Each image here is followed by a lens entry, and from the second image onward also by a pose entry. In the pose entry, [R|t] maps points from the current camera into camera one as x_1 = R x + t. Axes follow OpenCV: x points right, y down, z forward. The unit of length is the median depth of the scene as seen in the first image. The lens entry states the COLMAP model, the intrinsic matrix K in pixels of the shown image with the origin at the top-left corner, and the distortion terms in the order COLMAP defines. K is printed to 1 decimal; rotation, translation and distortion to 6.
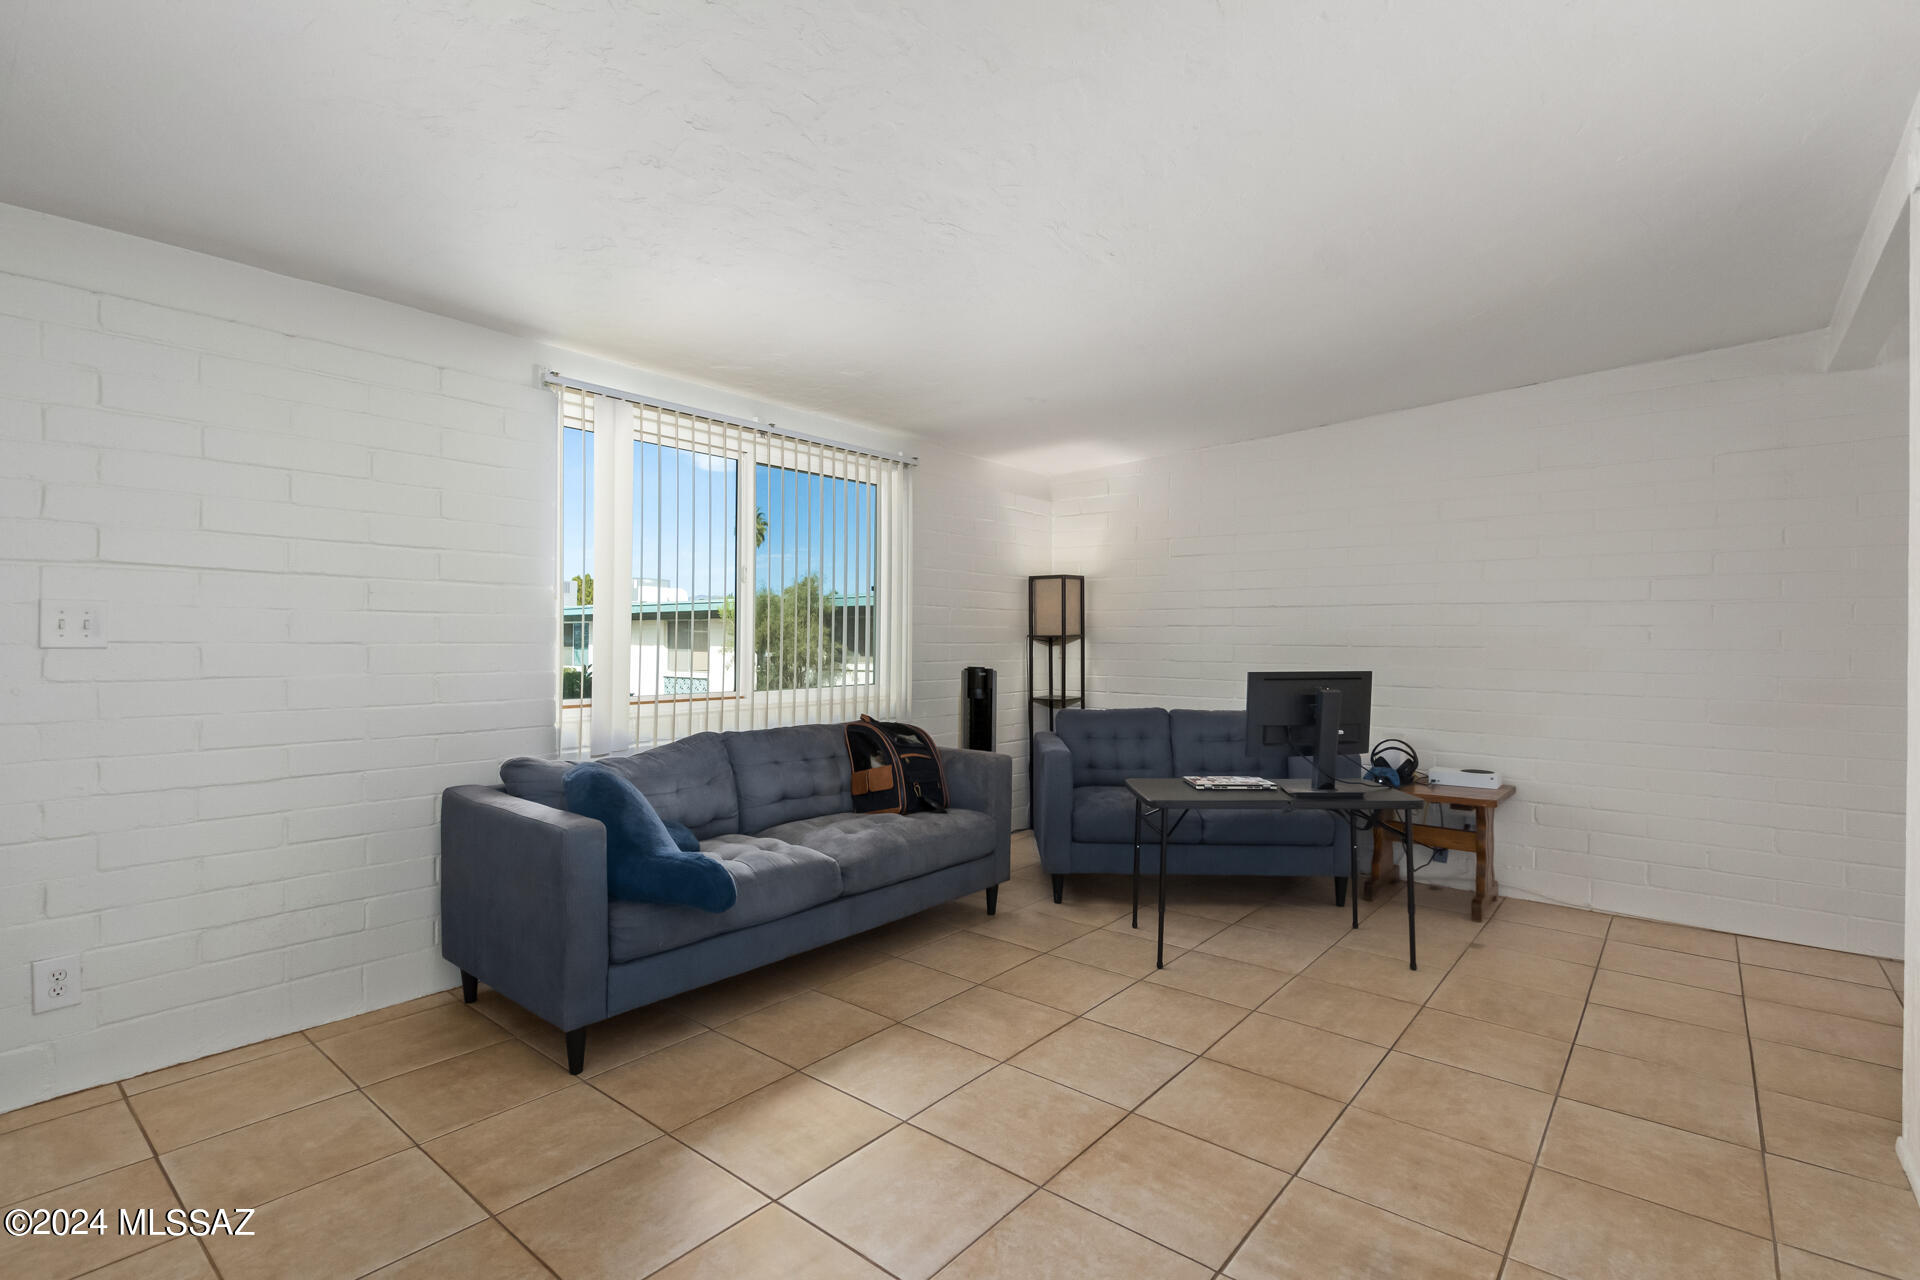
lens RADIAL K [[887.0, 0, 966.2], [0, 887.0, 633.8], [0, 0, 1]] dist [0.000201, -0.001001]
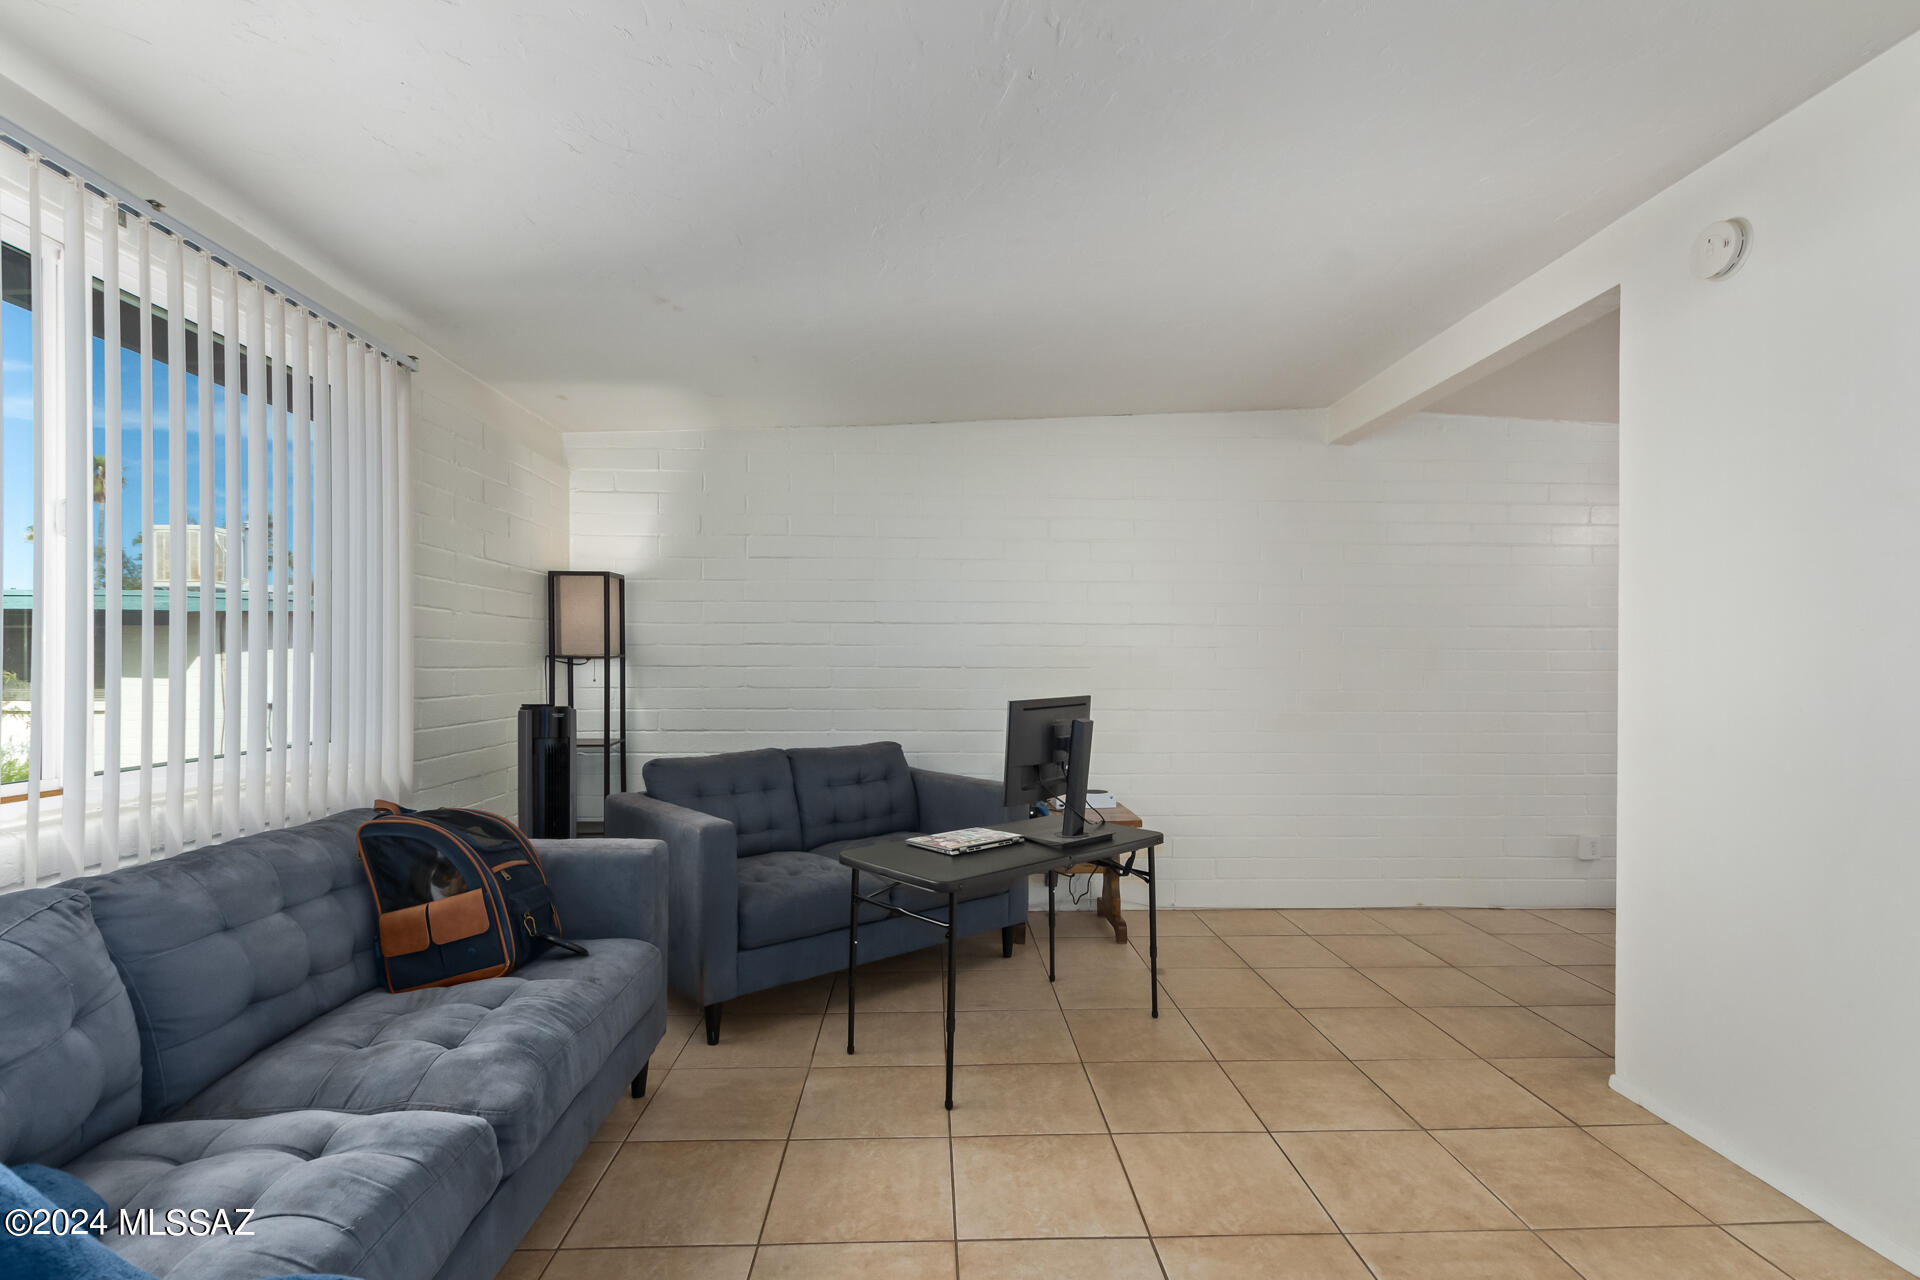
lens RADIAL K [[887.0, 0, 956.7], [0, 887.0, 656.7], [0, 0, 1]] dist [0.000201, -0.001001]
pose [[0.747507, 0.000720, 0.664254, -0.242781], [-0.003212, 0.999992, 0.002530, 0.000701], [-0.664247, -0.004025, 0.747503, 0.410280]]
